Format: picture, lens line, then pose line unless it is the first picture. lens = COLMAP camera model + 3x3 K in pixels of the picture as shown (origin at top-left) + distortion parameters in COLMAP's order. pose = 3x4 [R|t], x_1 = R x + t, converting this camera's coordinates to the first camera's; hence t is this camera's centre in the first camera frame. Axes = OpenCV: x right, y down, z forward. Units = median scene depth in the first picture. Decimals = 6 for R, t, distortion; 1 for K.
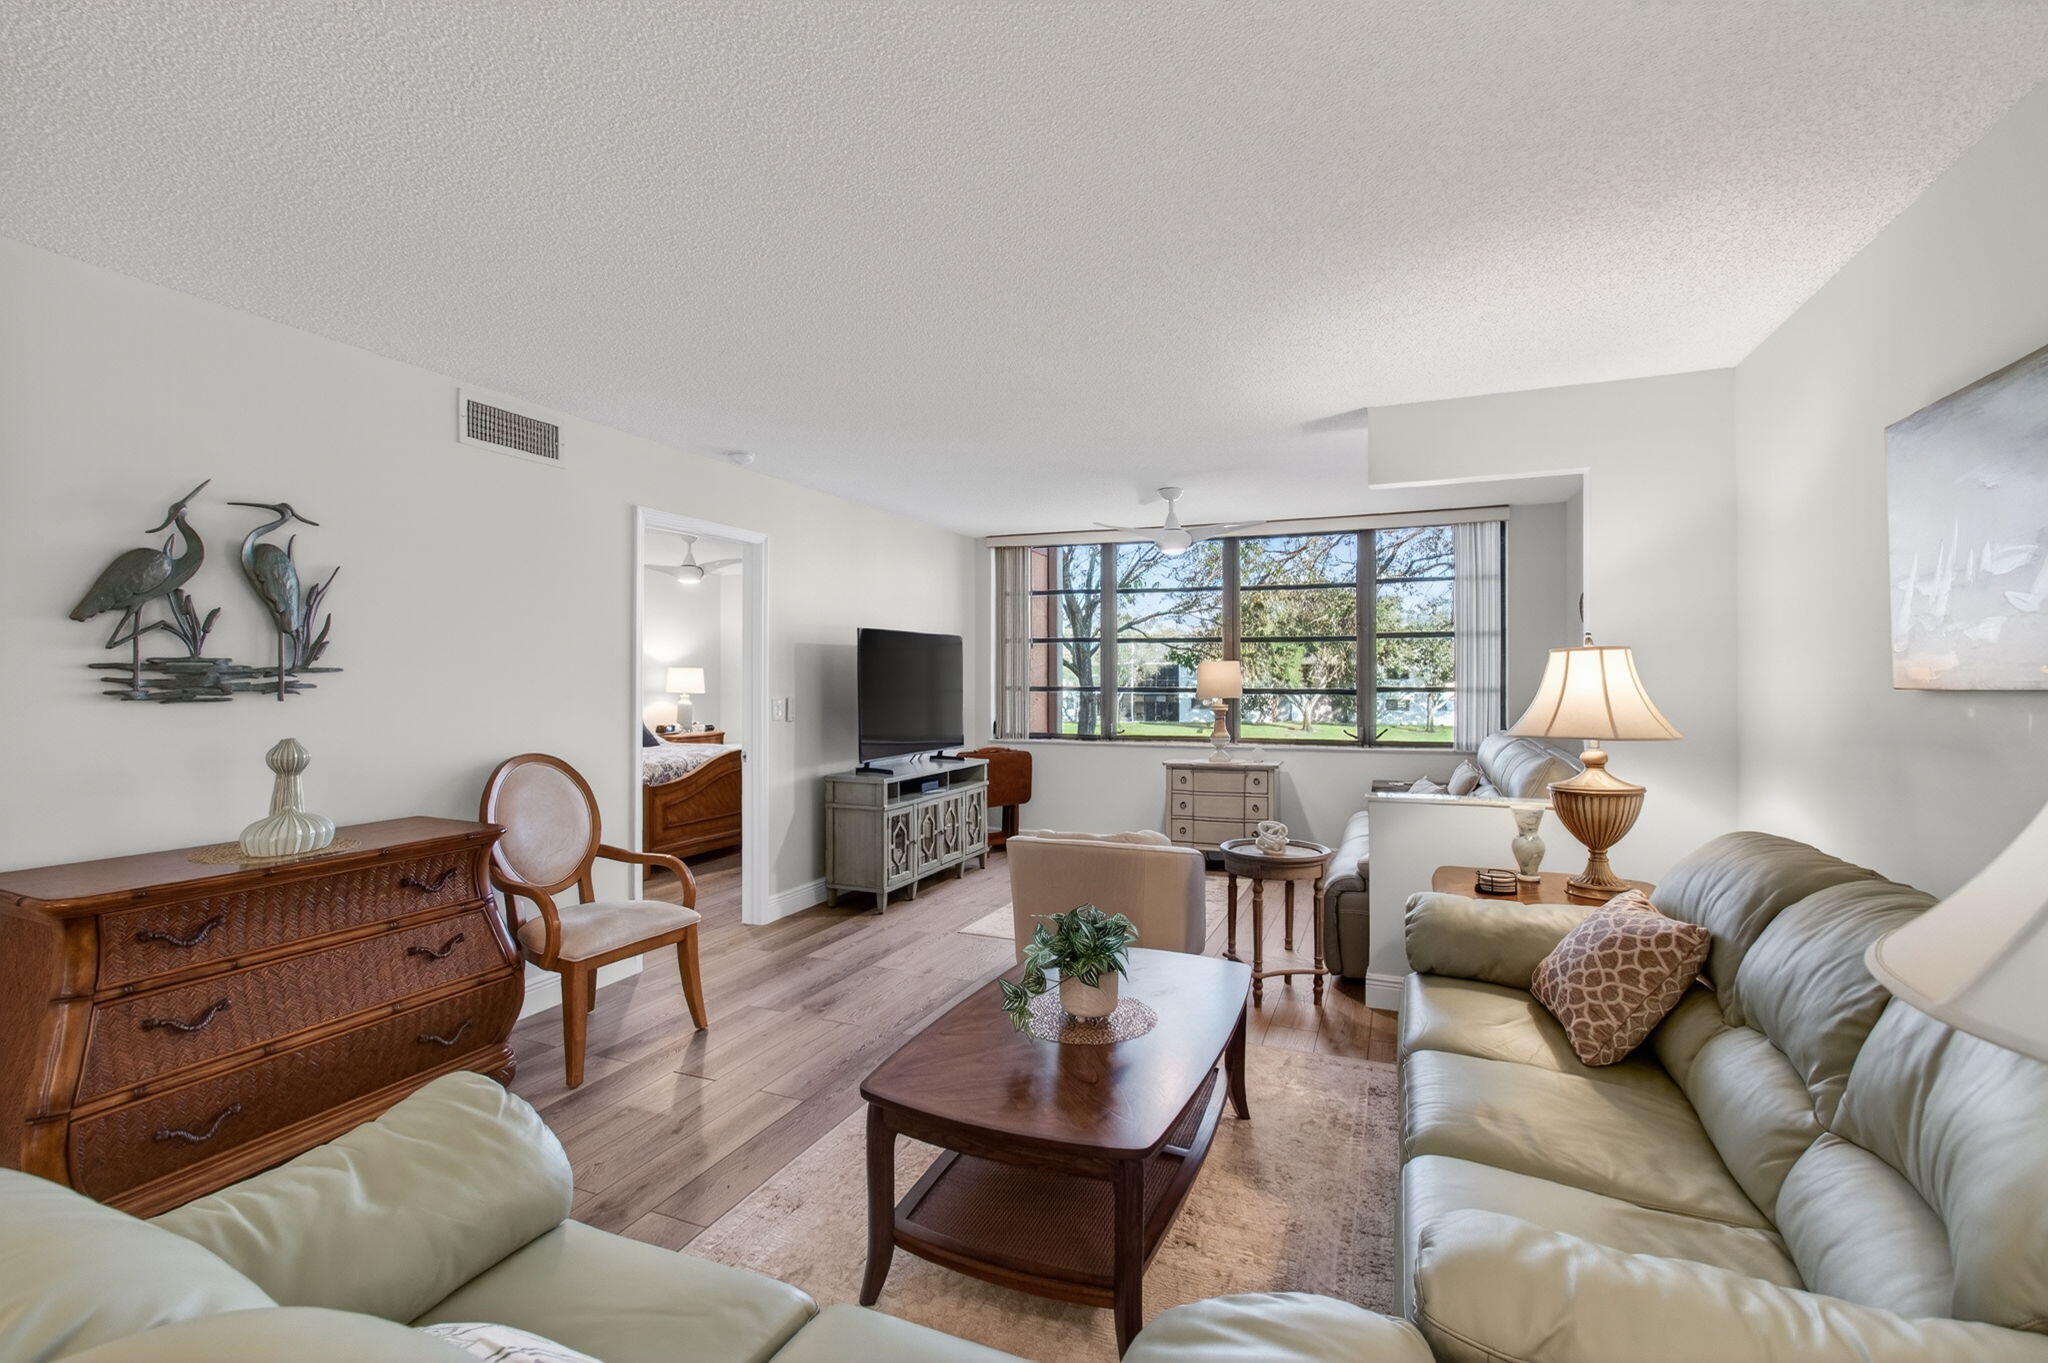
lens RADIAL K [[908.5, 0, 1011.9], [0, 908.5, 673.7], [0, 0, 1]] dist [0.001071, 0.000443]
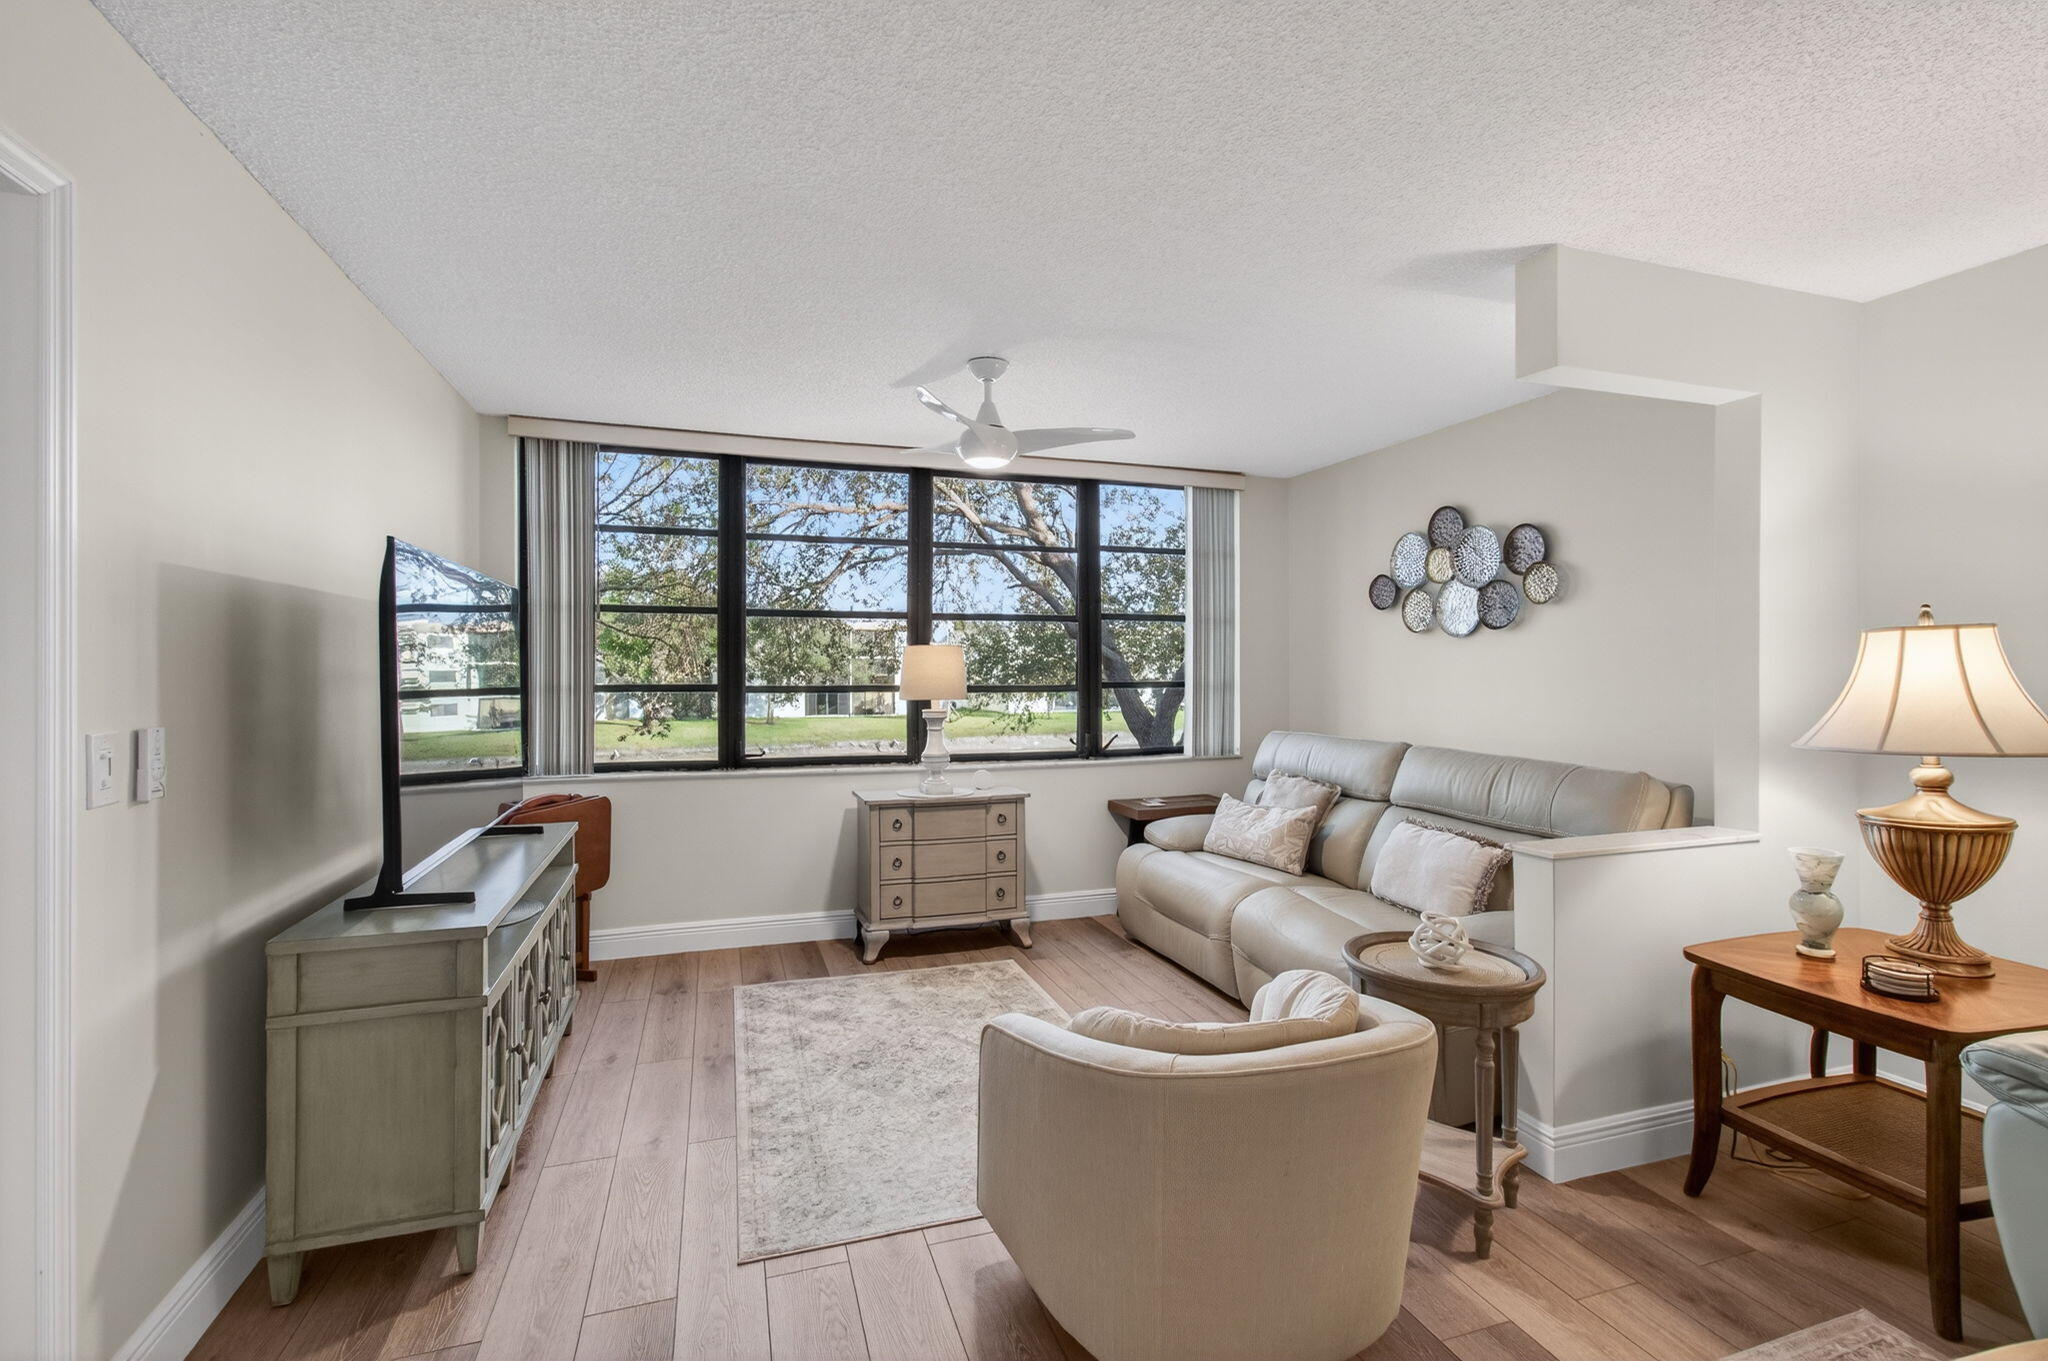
lens RADIAL K [[908.5, 0, 1011.9], [0, 908.5, 672.7], [0, 0, 1]] dist [0.001071, 0.000443]
pose [[0.752408, -0.002916, 0.658691, -0.215429], [-0.000967, 0.999984, 0.005531, 0.002763], [-0.658697, -0.004799, 0.752393, 0.526197]]
